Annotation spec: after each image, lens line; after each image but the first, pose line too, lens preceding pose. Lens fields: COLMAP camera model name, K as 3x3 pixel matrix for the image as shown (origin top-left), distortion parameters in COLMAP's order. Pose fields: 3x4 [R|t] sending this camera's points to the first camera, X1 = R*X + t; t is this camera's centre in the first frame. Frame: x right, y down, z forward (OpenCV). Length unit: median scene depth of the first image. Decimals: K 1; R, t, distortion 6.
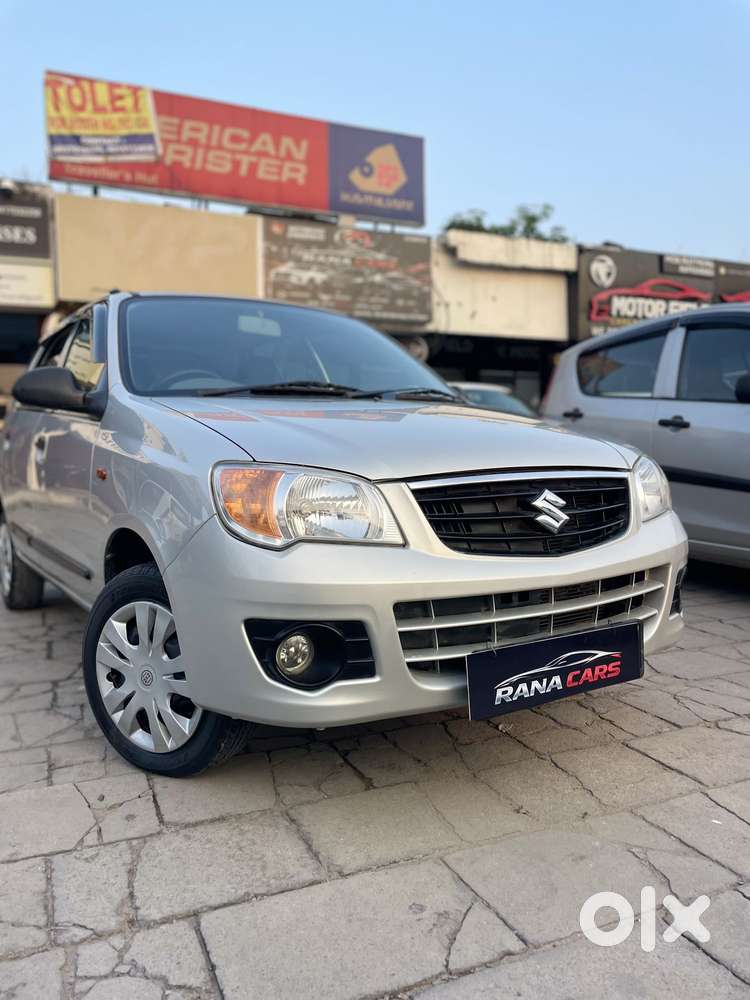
lens RADIAL K [[757.8, 0, 382.3], [0, 757.8, 487.5], [0, 0, 1]] dist [0.067774, -0.092494]
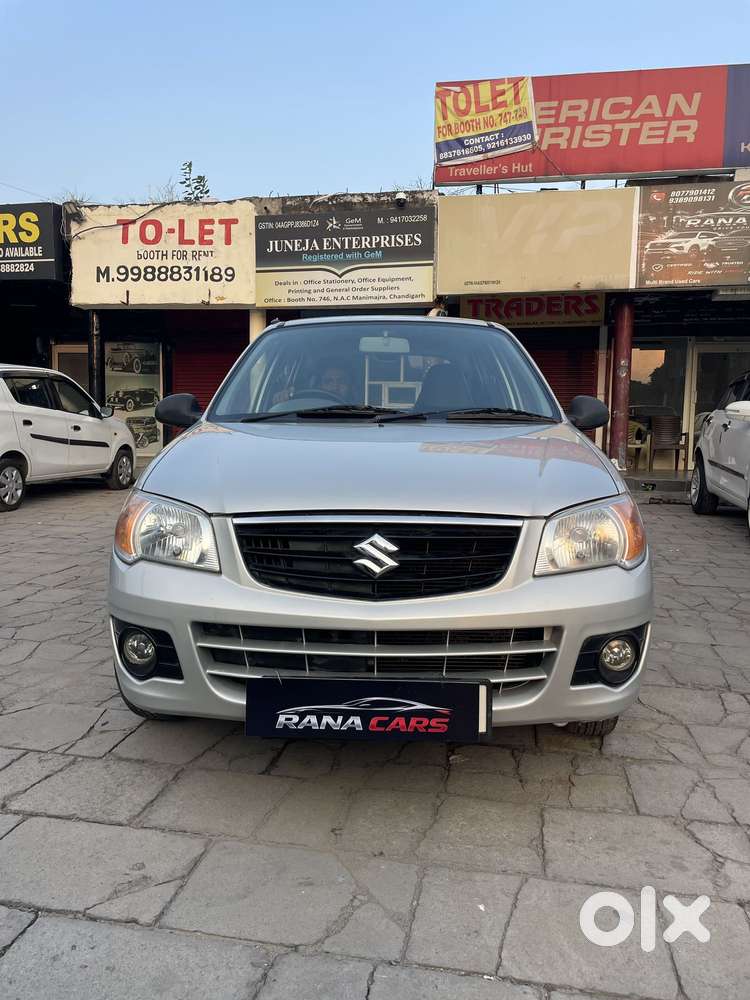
lens RADIAL K [[757.8, 0, 376.4], [0, 757.8, 495.5], [0, 0, 1]] dist [0.067774, -0.092494]
pose [[0.823648, 0.075607, -0.562039, 0.722578], [-0.047986, 0.996810, 0.063772, -0.104734], [0.565068, -0.025555, 0.824648, 0.149947]]
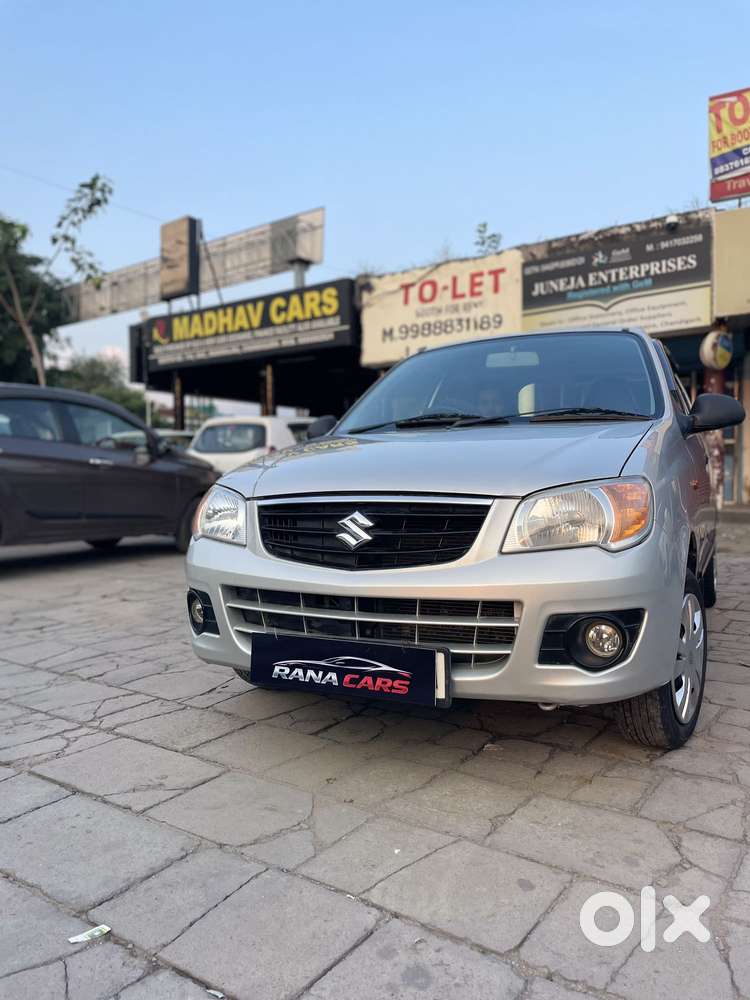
lens RADIAL K [[757.8, 0, 372.8], [0, 757.8, 501.8], [0, 0, 1]] dist [0.067774, -0.092494]
pose [[0.516132, 0.035310, -0.855781, 1.106586], [-0.031318, 0.999260, 0.022342, -0.034694], [0.855936, 0.015270, 0.516856, 0.399617]]
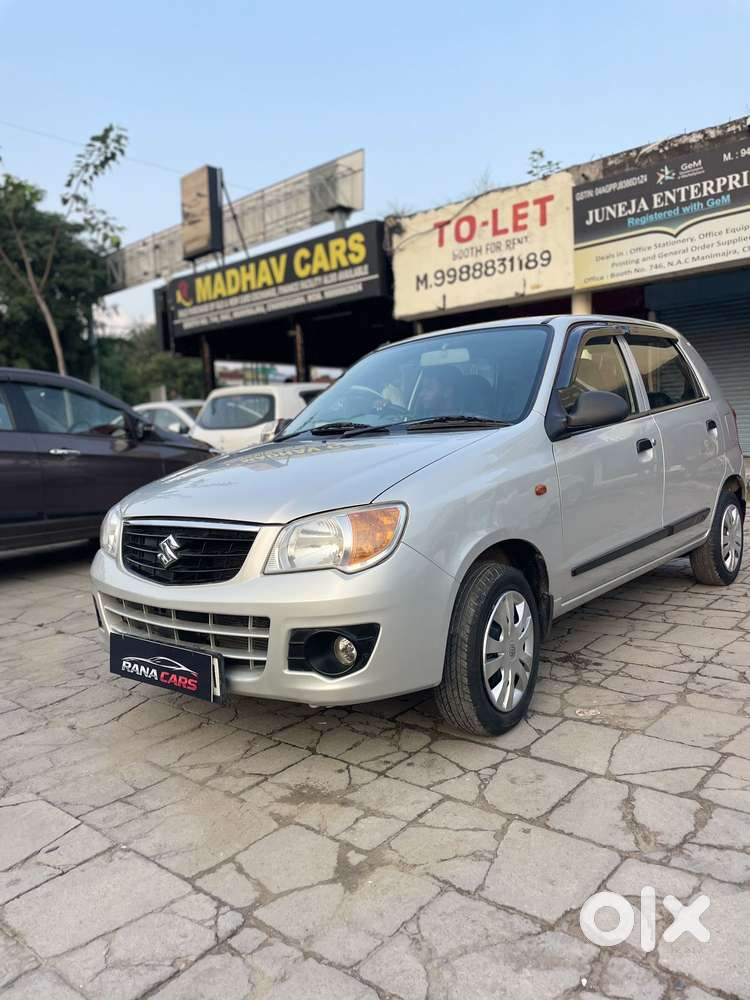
lens RADIAL K [[757.8, 0, 371.1], [0, 757.8, 497.2], [0, 0, 1]] dist [0.067774, -0.092494]
pose [[0.438308, 0.065276, -0.896452, 0.686167], [0.009555, 0.996965, 0.077267, -0.142443], [0.898774, -0.042432, 0.436353, 0.900348]]
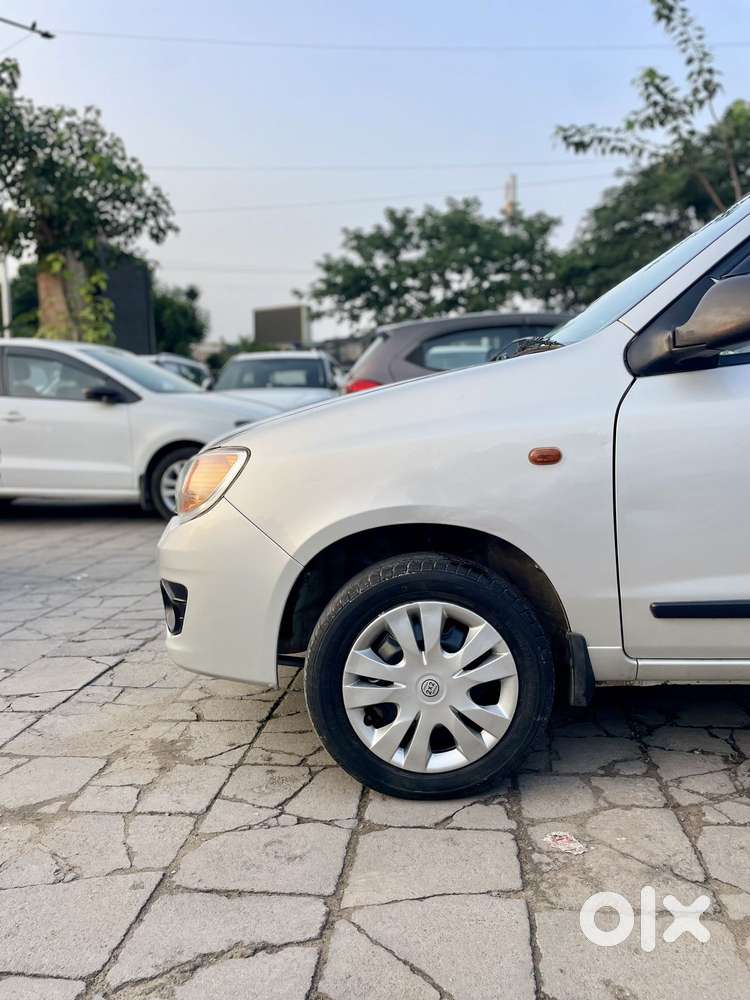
lens RADIAL K [[757.8, 0, 382.1], [0, 757.8, 502.5], [0, 0, 1]] dist [0.067774, -0.092494]
pose [[-0.506467, 0.126893, -0.852871, 0.398854], [-0.002213, 0.988918, 0.148449, -0.119560], [0.862256, 0.077072, -0.500574, 2.002955]]
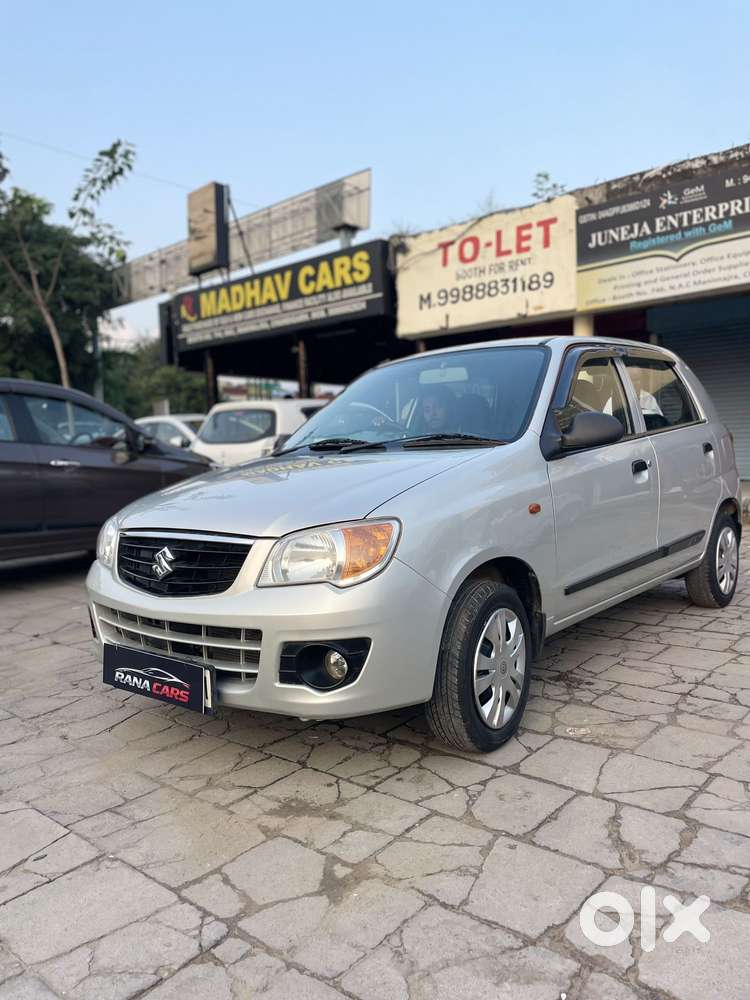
lens RADIAL K [[757.8, 0, 373.4], [0, 757.8, 505.1], [0, 0, 1]] dist [0.067774, -0.092494]
pose [[0.438305, 0.061607, -0.896712, 0.699673], [-0.008035, 0.997877, 0.064630, -0.140019], [0.898790, -0.021123, 0.437870, 0.905824]]
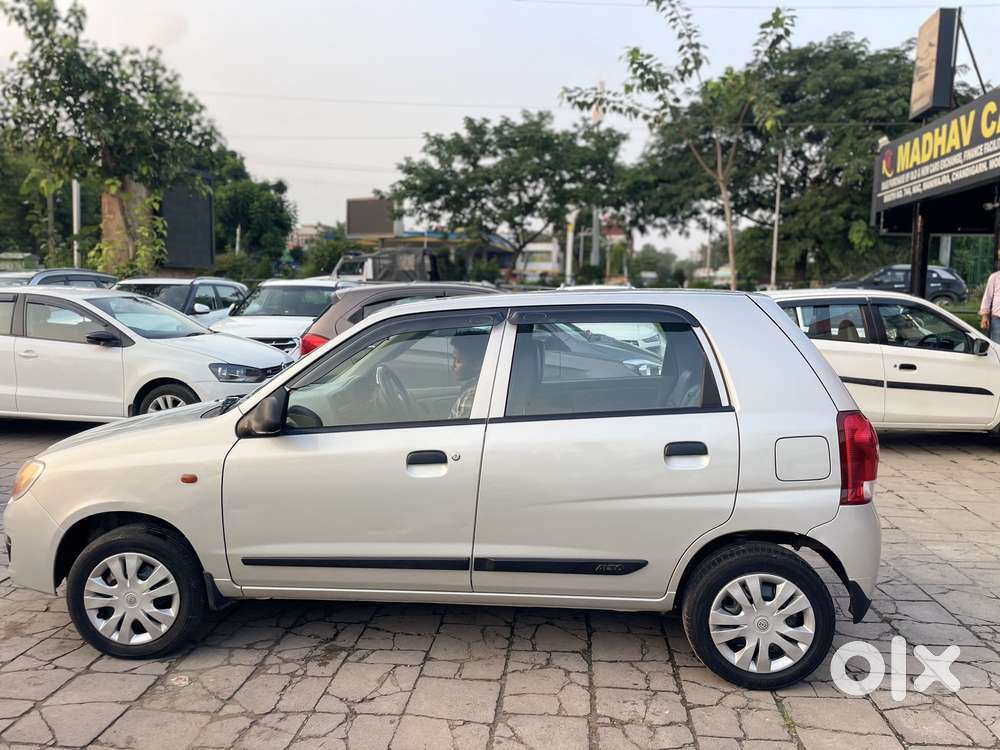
lens RADIAL K [[757.8, 0, 502.4], [0, 757.8, 372.1], [0, 0, 1]] dist [0.067774, -0.092494]
pose [[-0.487785, 0.092088, -0.868093, 0.632252], [-0.039290, 0.991097, 0.127214, -0.483760], [0.872079, 0.096160, -0.479824, 3.017911]]
